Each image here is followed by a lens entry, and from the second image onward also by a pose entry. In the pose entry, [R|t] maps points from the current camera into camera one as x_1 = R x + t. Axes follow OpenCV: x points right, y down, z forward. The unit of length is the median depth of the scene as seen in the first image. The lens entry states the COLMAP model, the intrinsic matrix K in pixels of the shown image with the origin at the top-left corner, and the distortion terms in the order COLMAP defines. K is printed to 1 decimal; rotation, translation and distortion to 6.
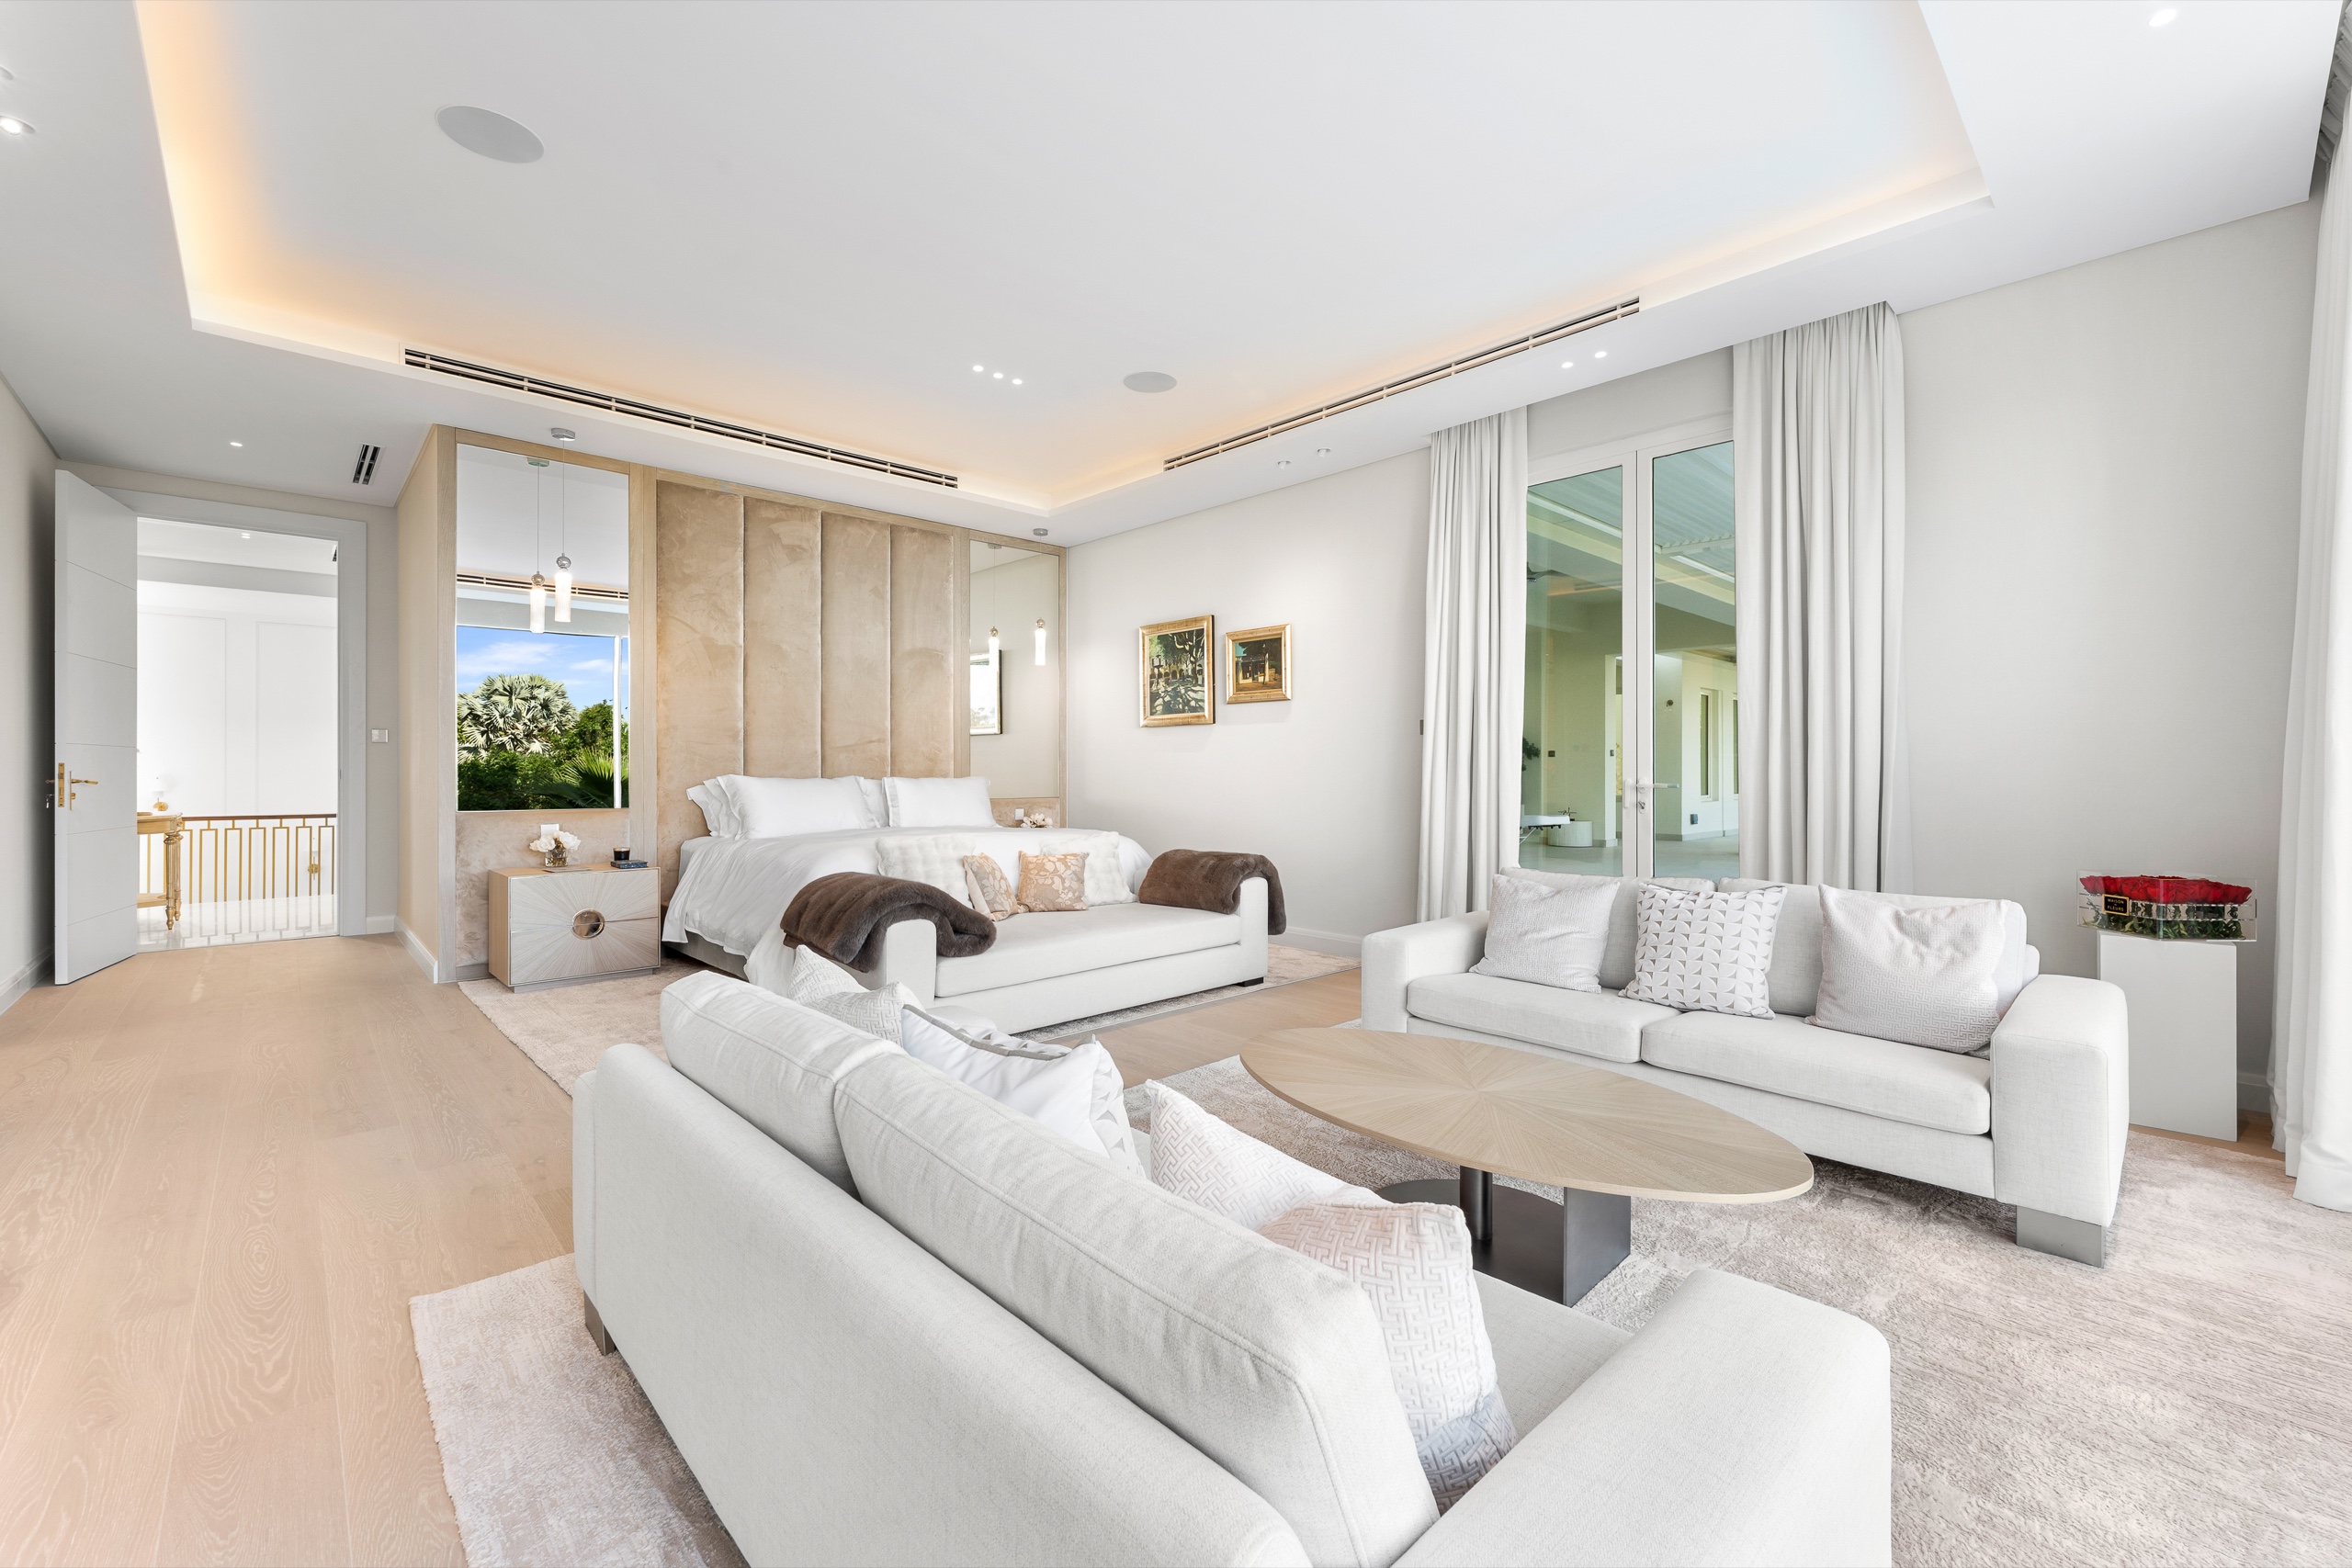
lens RADIAL K [[961.1, 0, 1168.7], [0, 961.1, 778.3], [0, 0, 1]] dist [-0.000735, -0.000005]
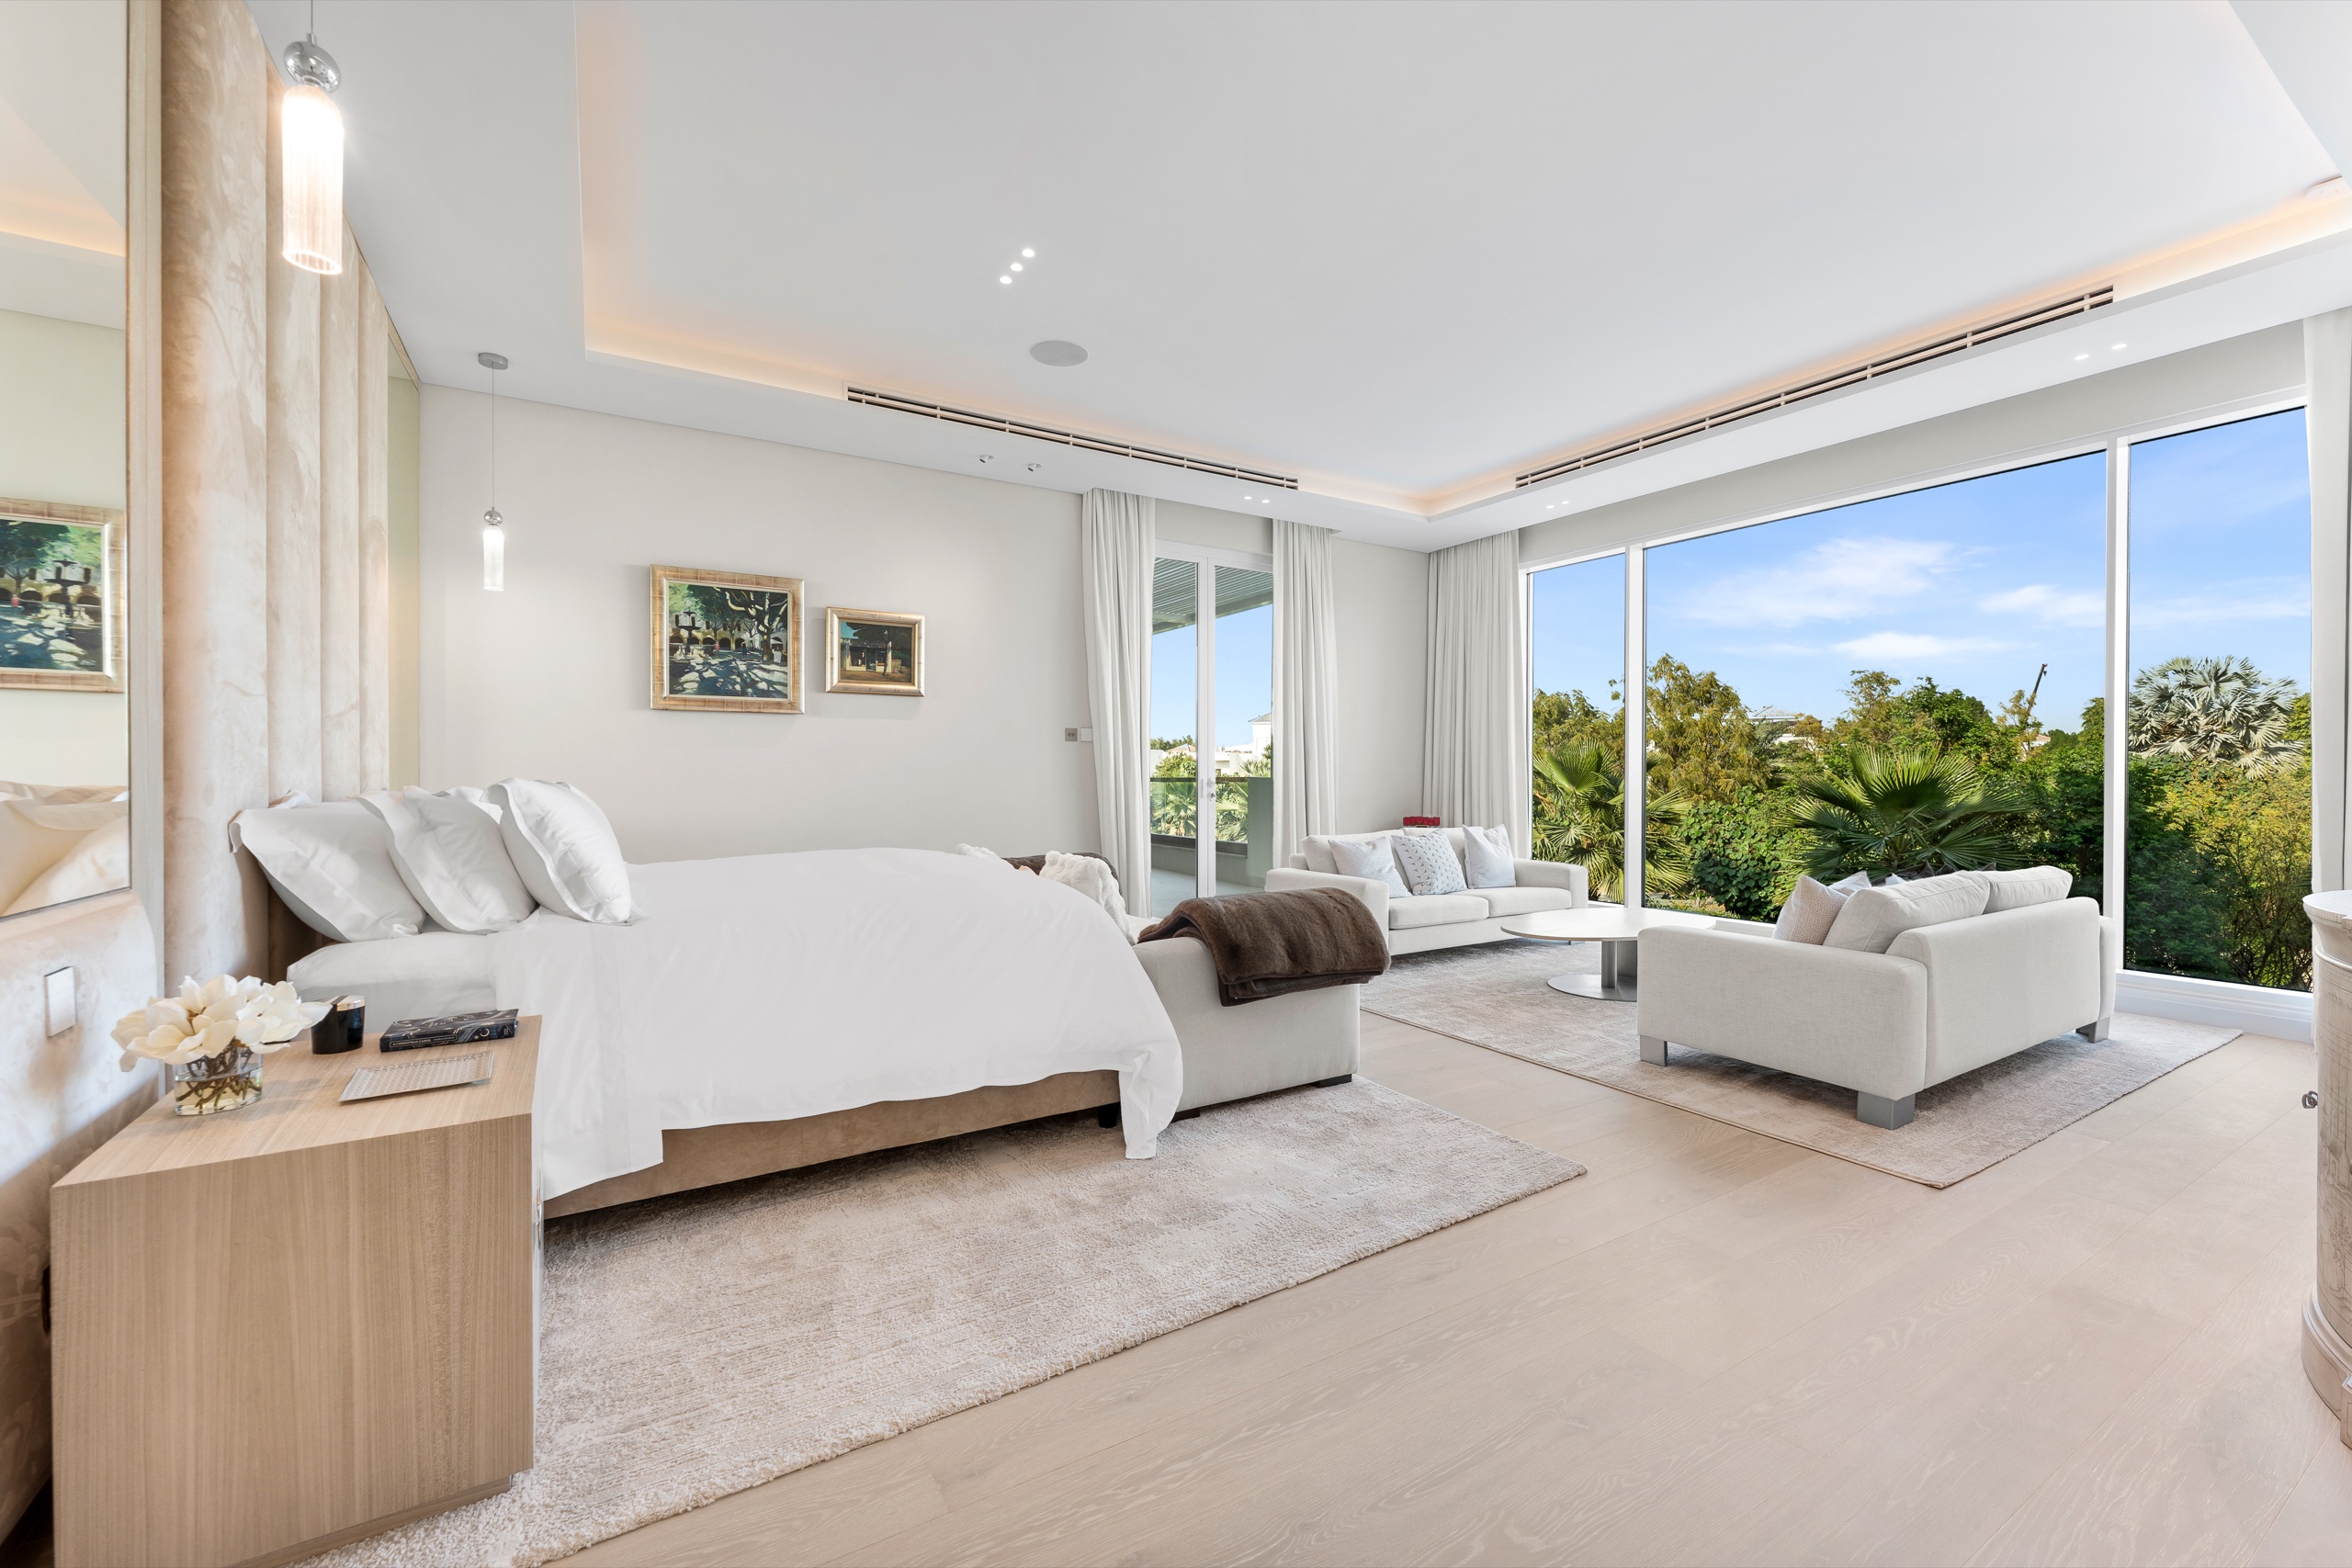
lens RADIAL K [[961.1, 0, 1166.1], [0, 961.1, 780.5], [0, 0, 1]] dist [-0.000735, -0.000005]
pose [[0.207754, -0.002026, 0.978179, -0.665260], [0.008249, 0.999966, 0.000319, 0.001286], [-0.978146, 0.008003, 0.207763, 0.517946]]
